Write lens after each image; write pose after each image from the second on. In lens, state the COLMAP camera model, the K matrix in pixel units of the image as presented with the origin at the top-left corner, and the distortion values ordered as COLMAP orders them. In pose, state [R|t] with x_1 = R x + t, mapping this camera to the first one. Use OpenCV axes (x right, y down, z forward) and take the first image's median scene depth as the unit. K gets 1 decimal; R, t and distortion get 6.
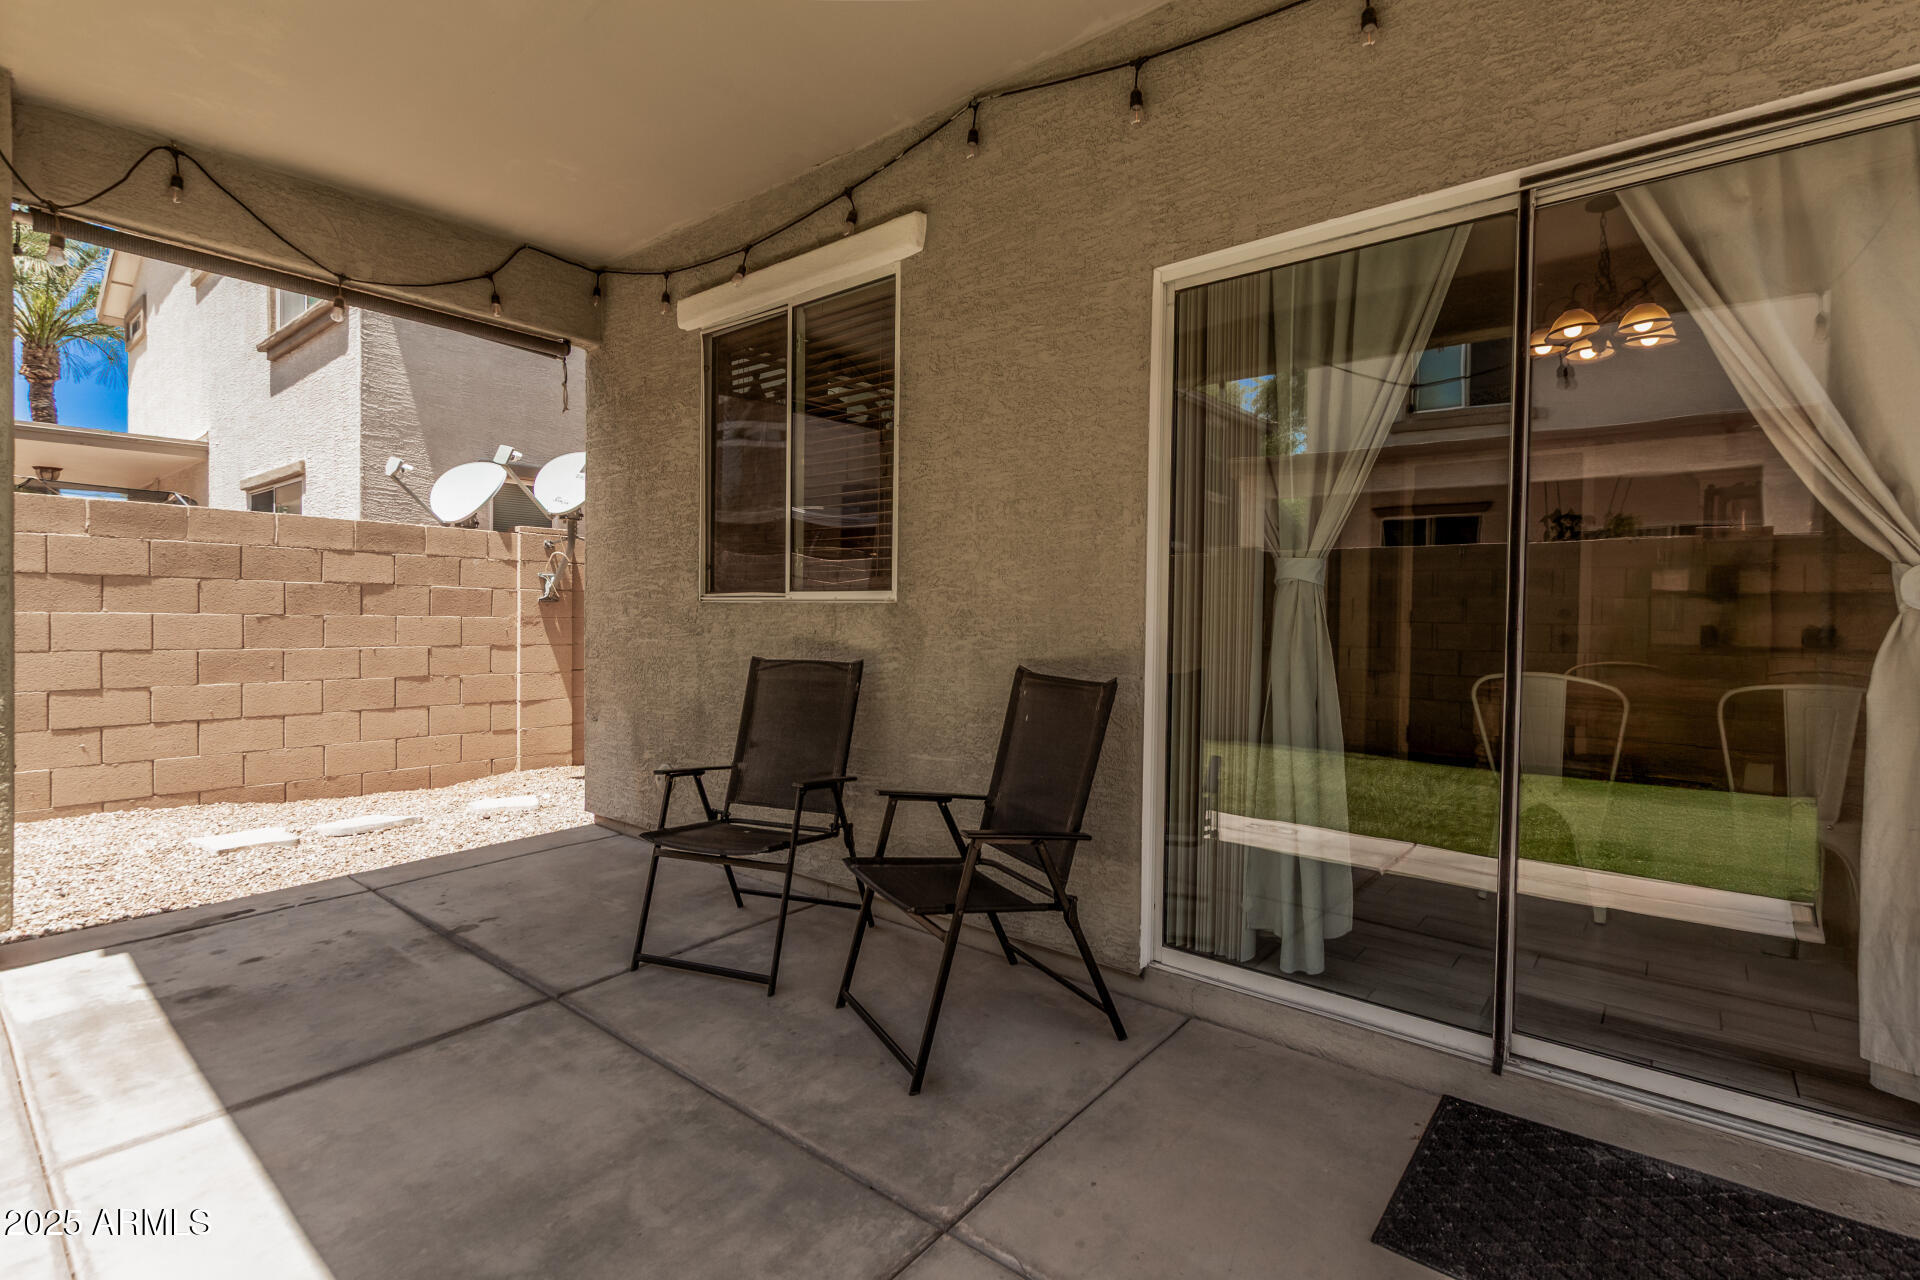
lens RADIAL K [[876.9, 0, 960.5], [0, 876.9, 628.8], [0, 0, 1]] dist [0.000127, -0.000068]
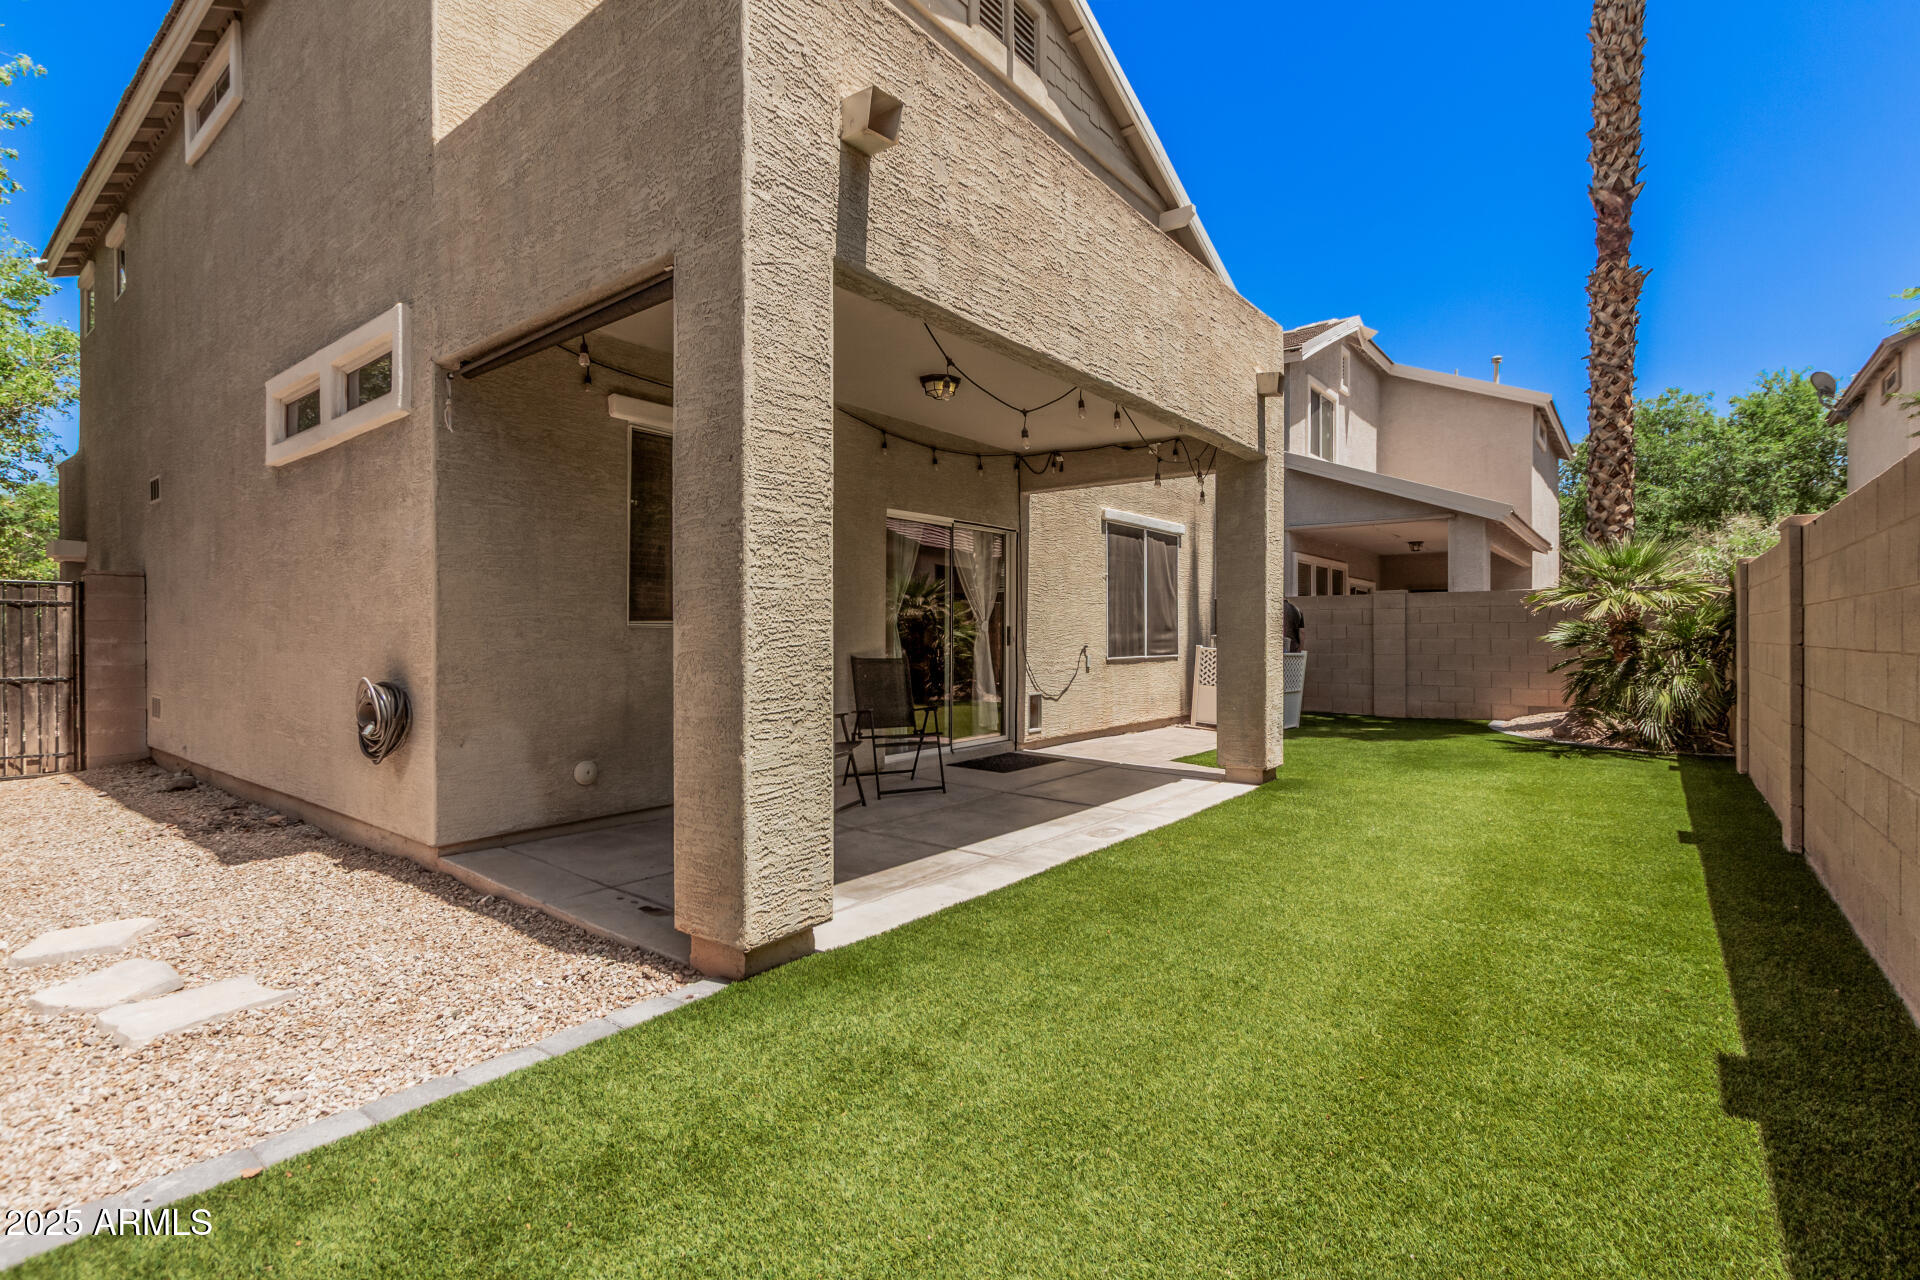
lens RADIAL K [[876.9, 0, 961.0], [0, 876.9, 638.6], [0, 0, 1]] dist [0.000127, -0.000068]
pose [[-0.019074, -0.009482, 0.999773, -1.655960], [0.019396, 0.999763, 0.009852, -0.017317], [-0.999630, 0.019580, -0.018885, 0.529651]]
